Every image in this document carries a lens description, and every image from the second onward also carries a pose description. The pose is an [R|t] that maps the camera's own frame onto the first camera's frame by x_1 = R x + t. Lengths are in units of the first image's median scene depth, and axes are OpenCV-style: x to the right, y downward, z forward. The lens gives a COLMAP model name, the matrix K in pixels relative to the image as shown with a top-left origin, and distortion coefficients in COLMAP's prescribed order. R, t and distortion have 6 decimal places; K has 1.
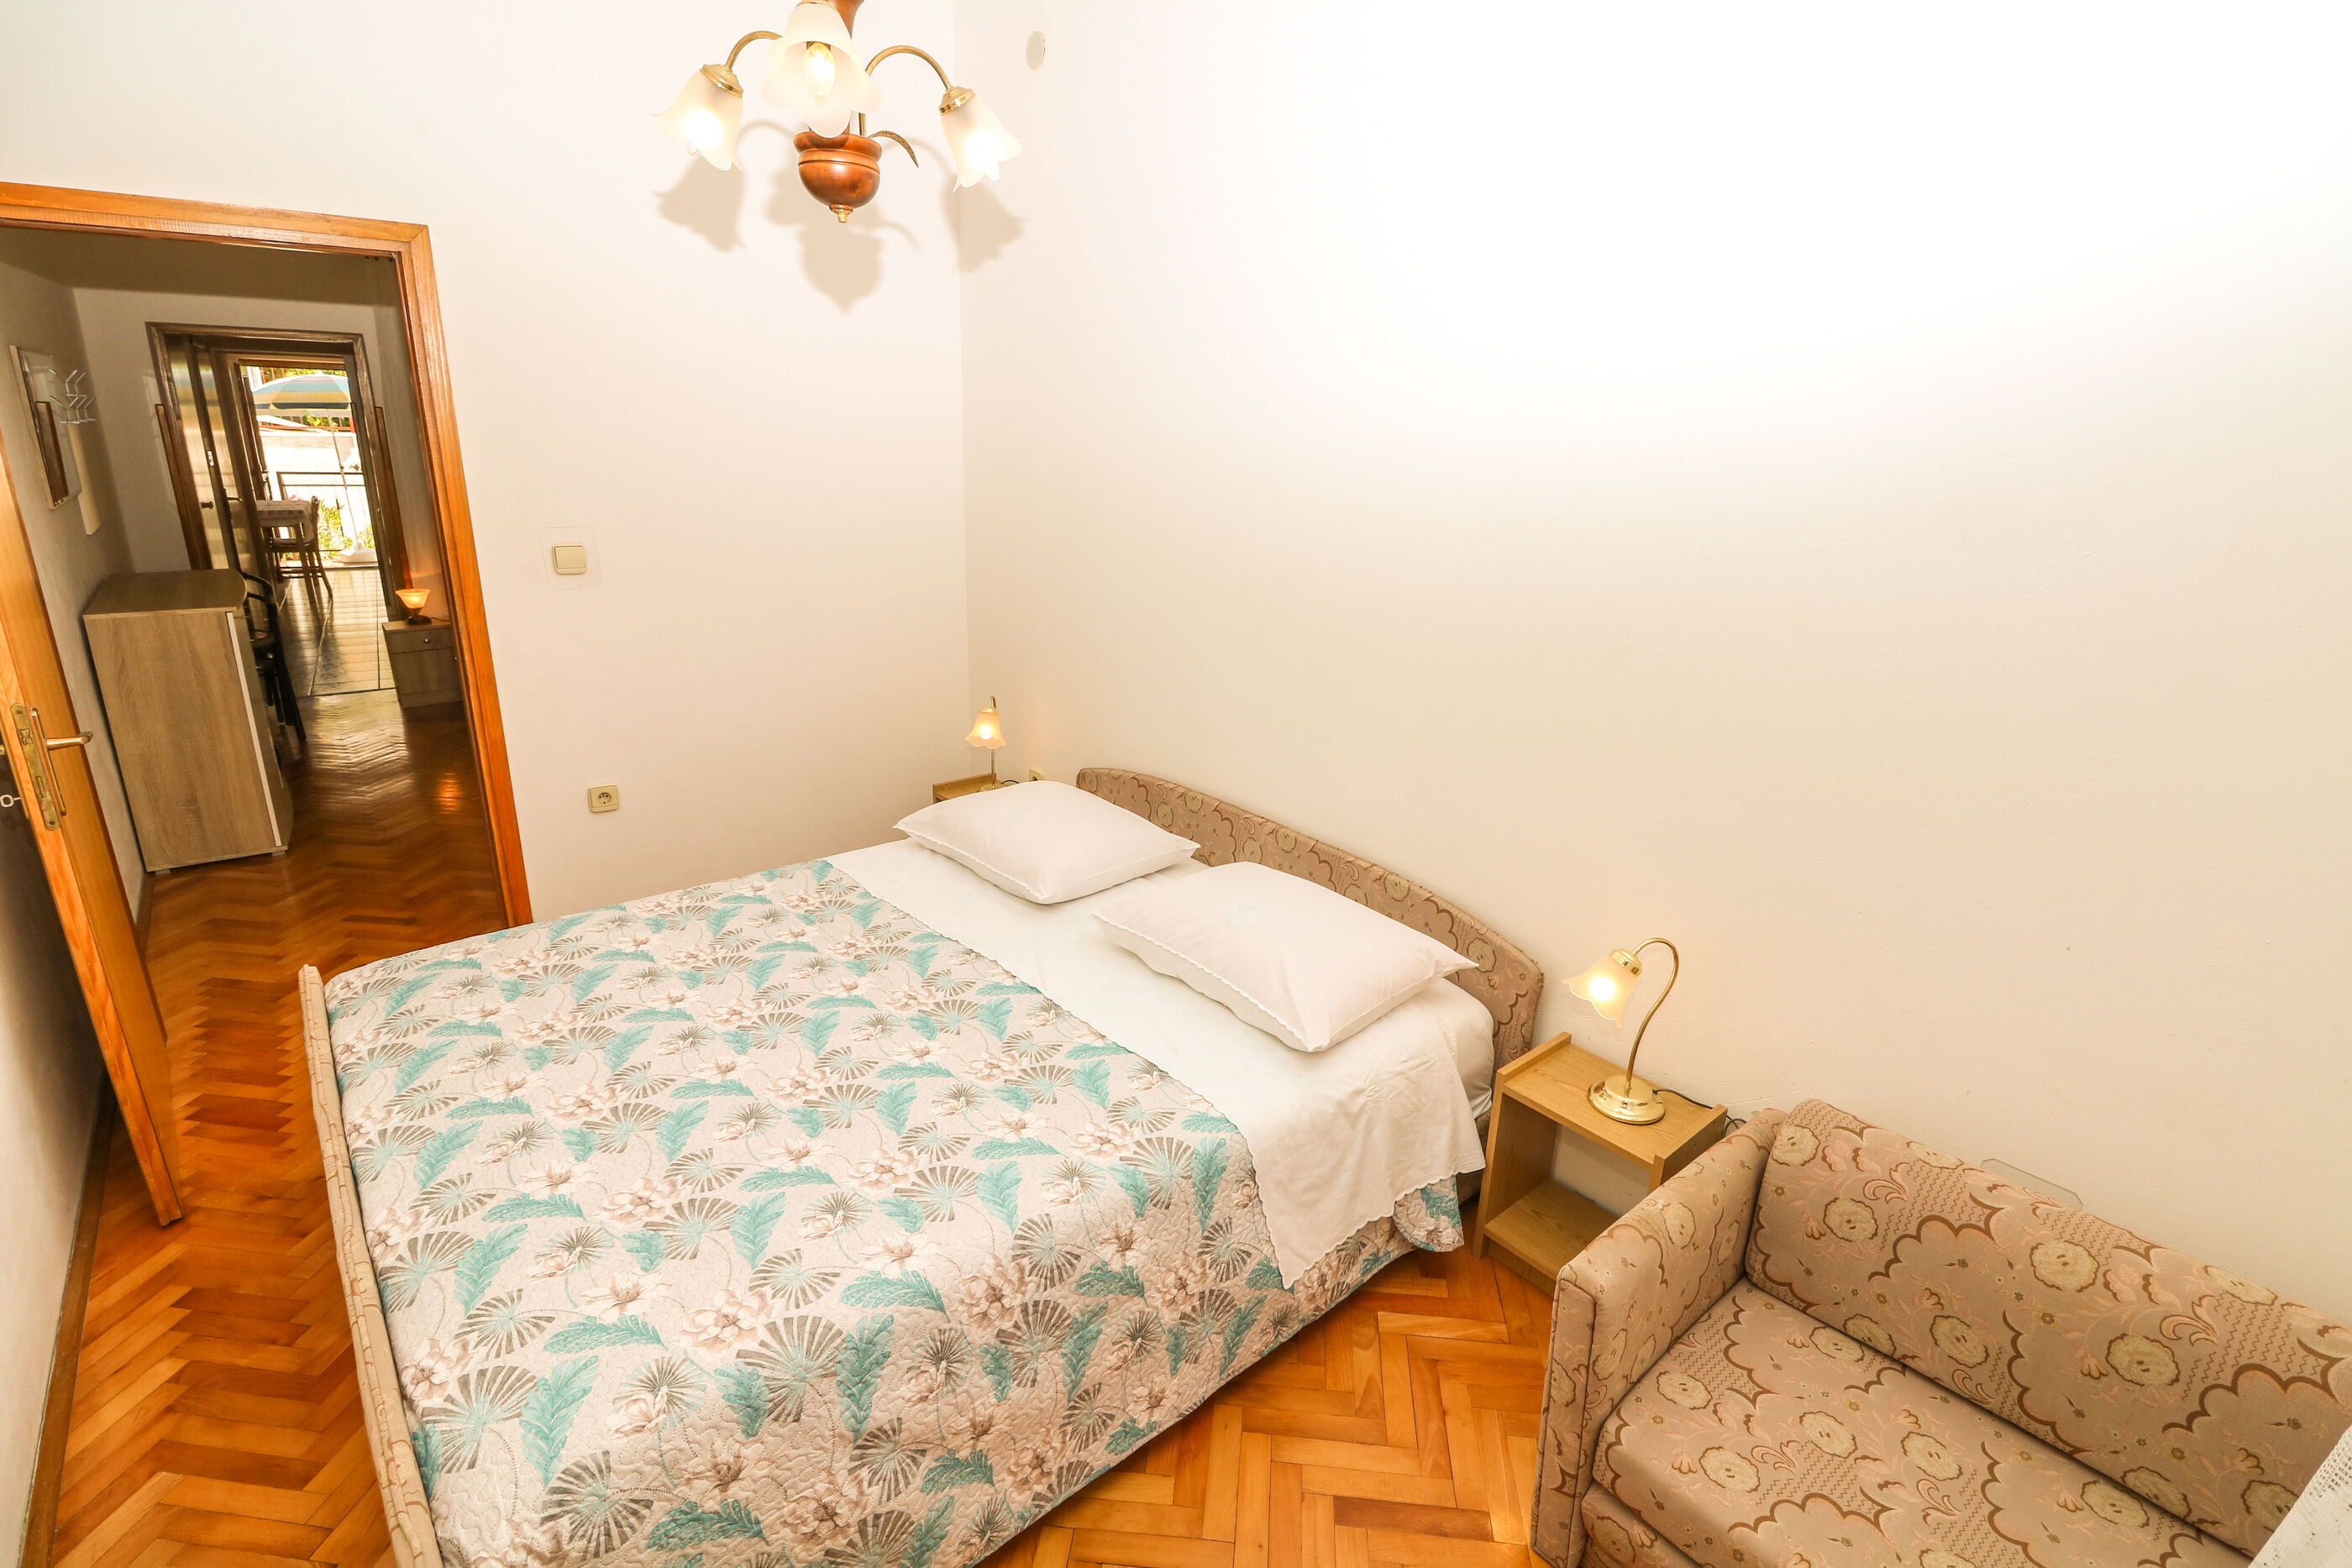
lens RADIAL K [[1072.8, 0, 1159.5], [0, 1072.8, 801.2], [0, 0, 1]] dist [-0.024854, -0.001856]
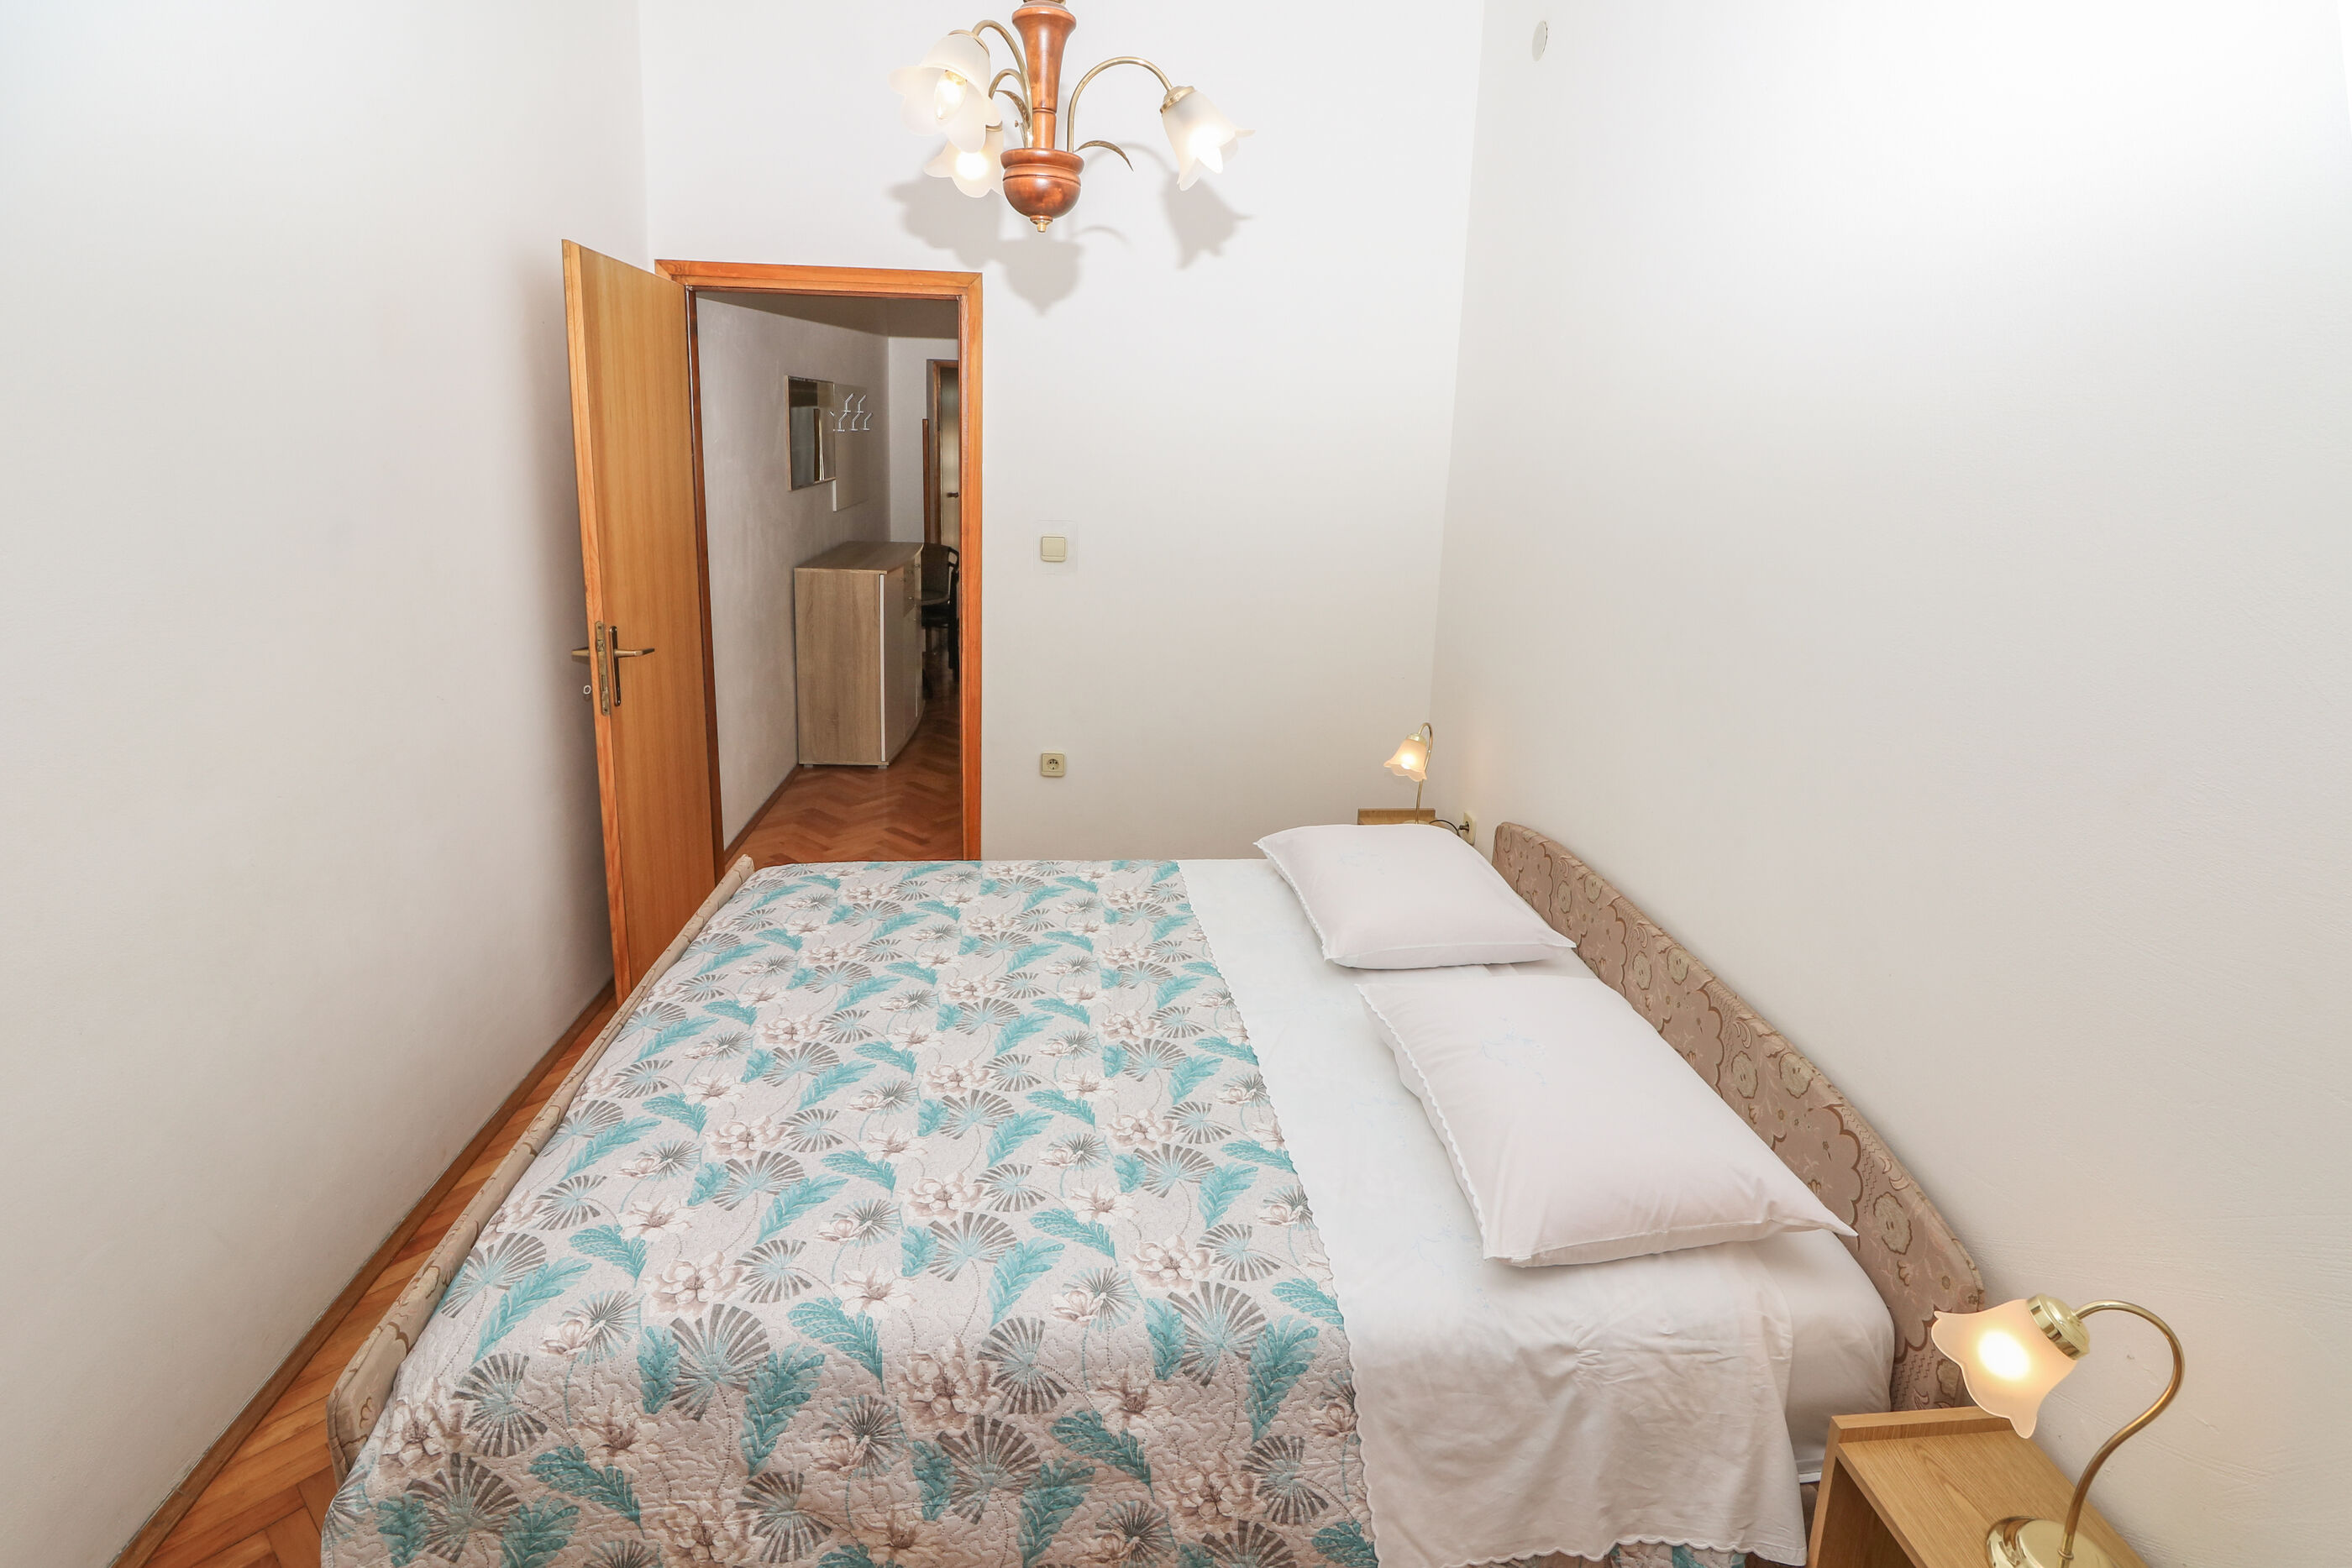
lens RADIAL K [[1099.9, 0, 1178.0], [0, 1099.9, 665.2], [0, 0, 1]] dist [-0.008276, -0.005327]
pose [[0.817585, 0.110207, -0.565163, 0.342617], [-0.187005, 0.979129, -0.079596, -0.060712], [0.544596, 0.170765, 0.821130, 0.212090]]
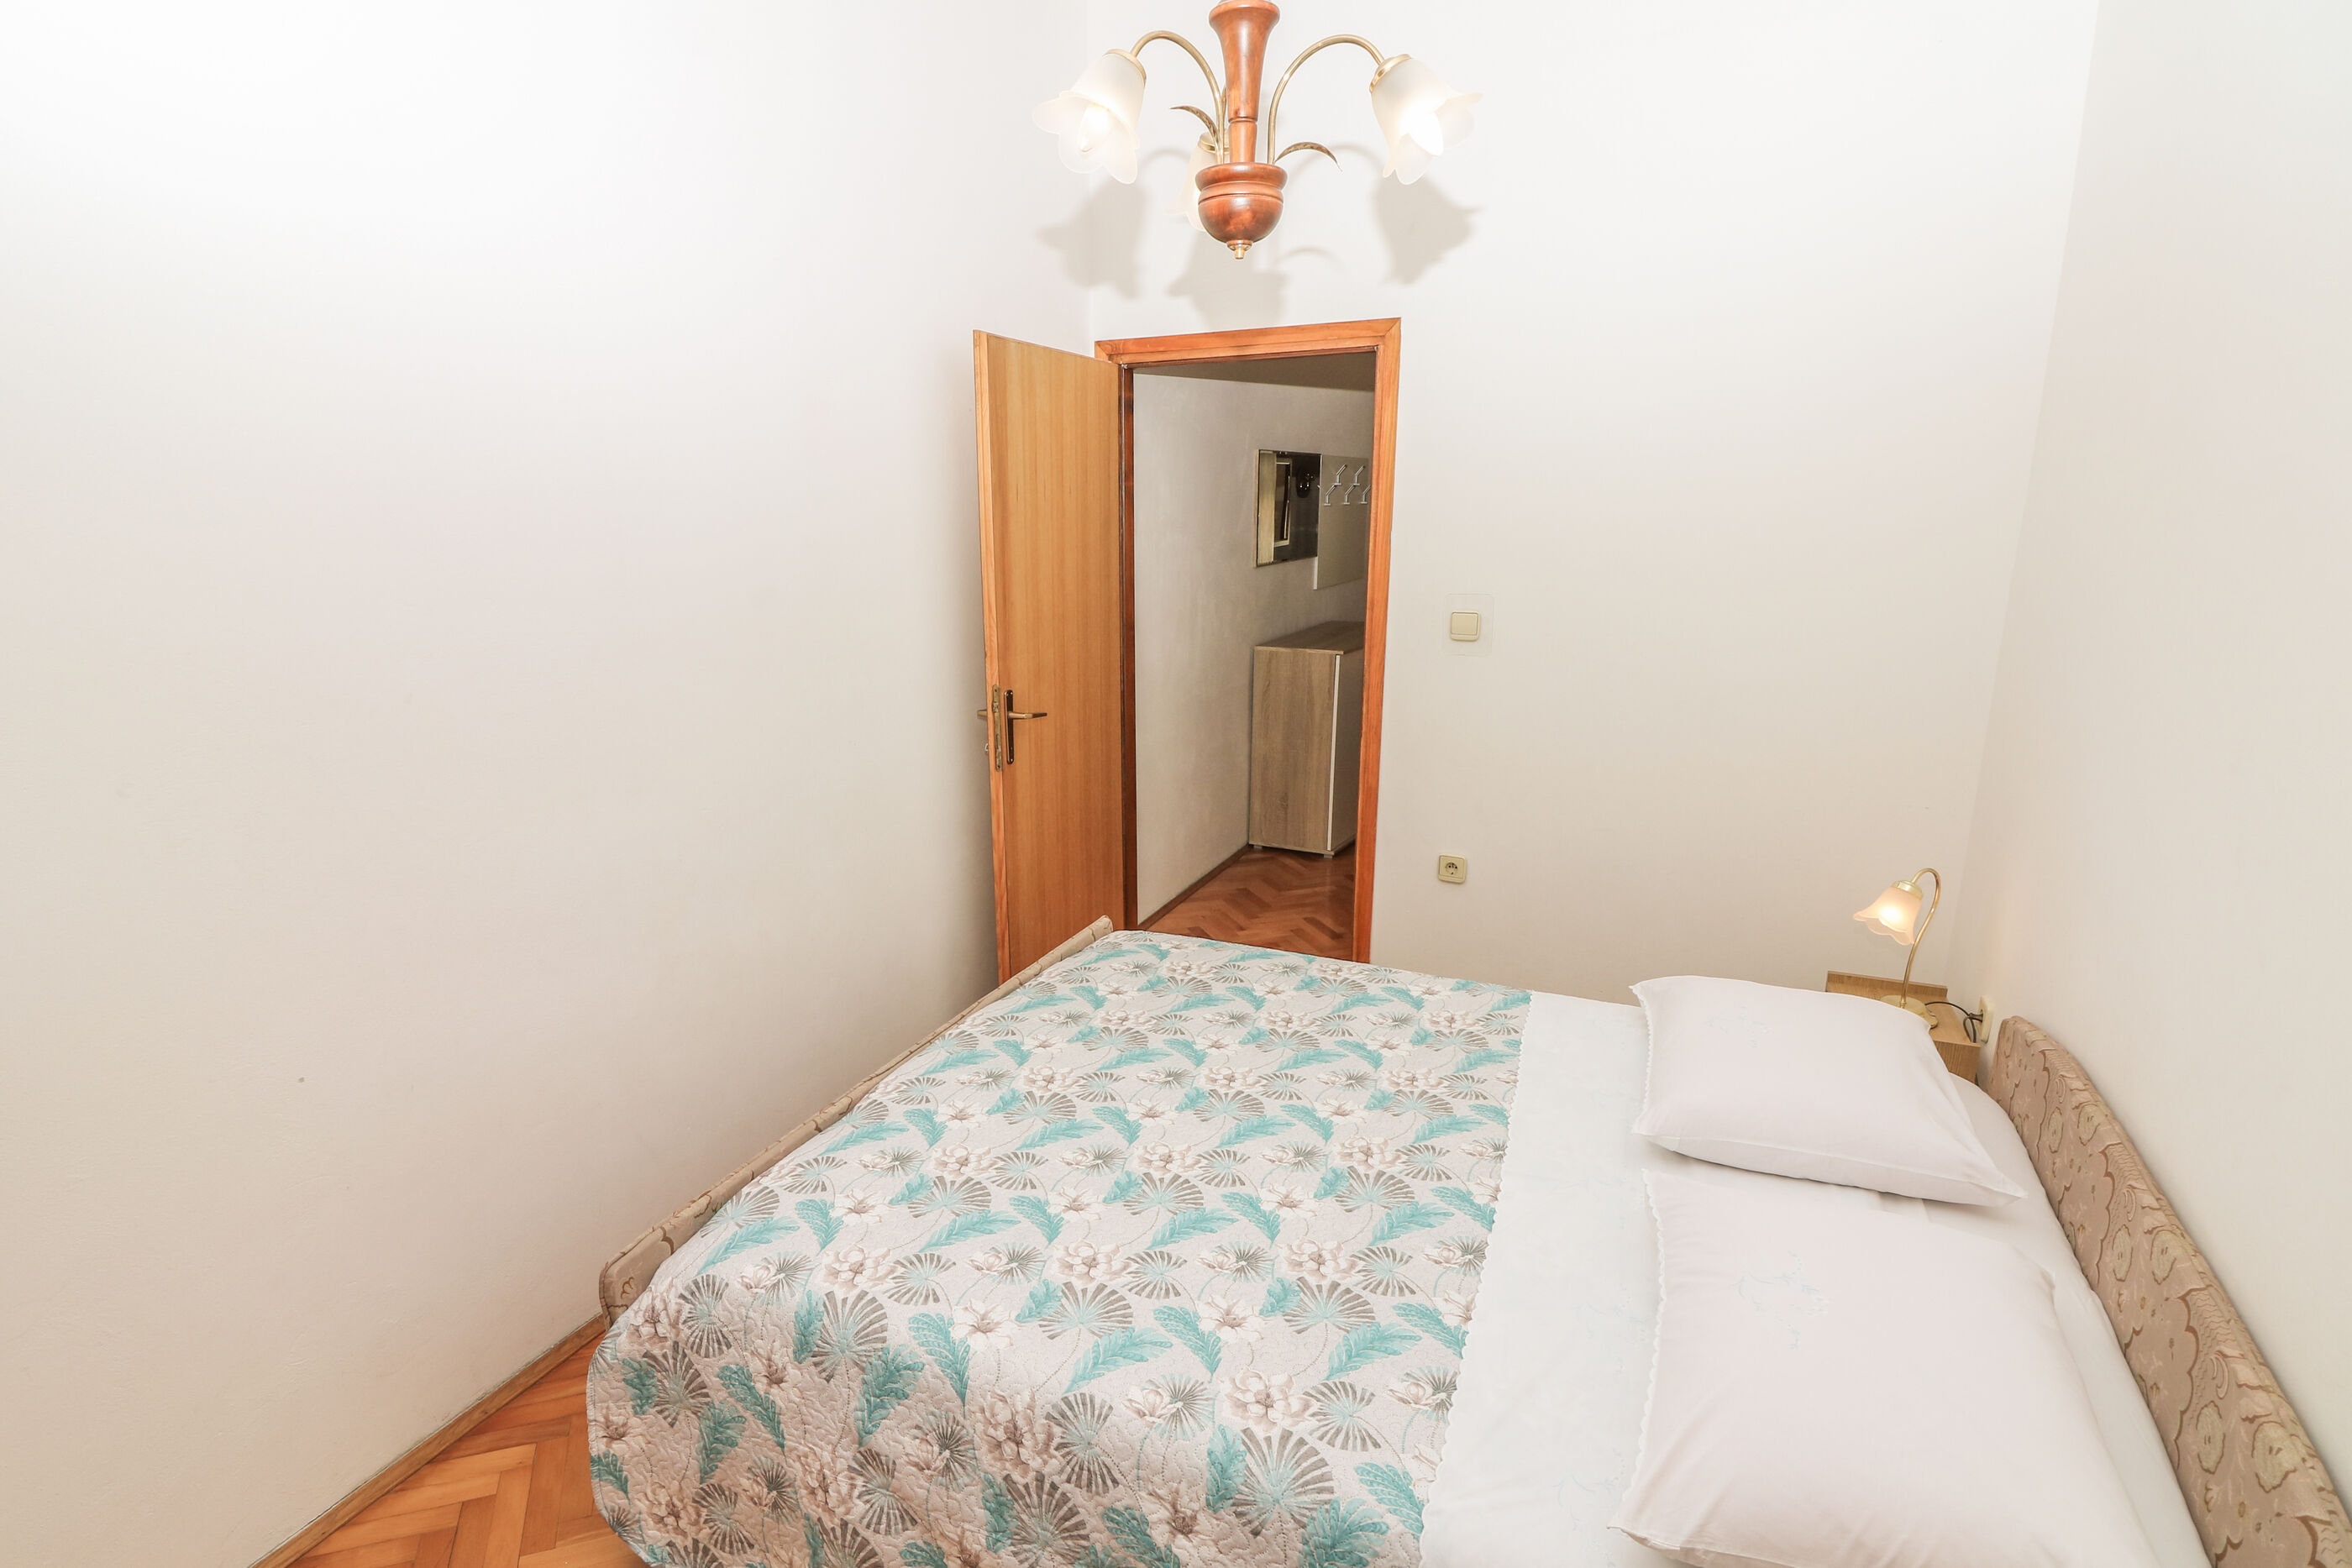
lens RADIAL K [[1164.7, 0, 1138.3], [0, 1164.7, 818.5], [0, 0, 1]] dist [-0.006899, -0.004235]
pose [[0.407292, 0.200928, -0.890922, 0.504476], [-0.269694, 0.958458, 0.092867, -0.113940], [0.872570, 0.202452, 0.444561, 0.434418]]
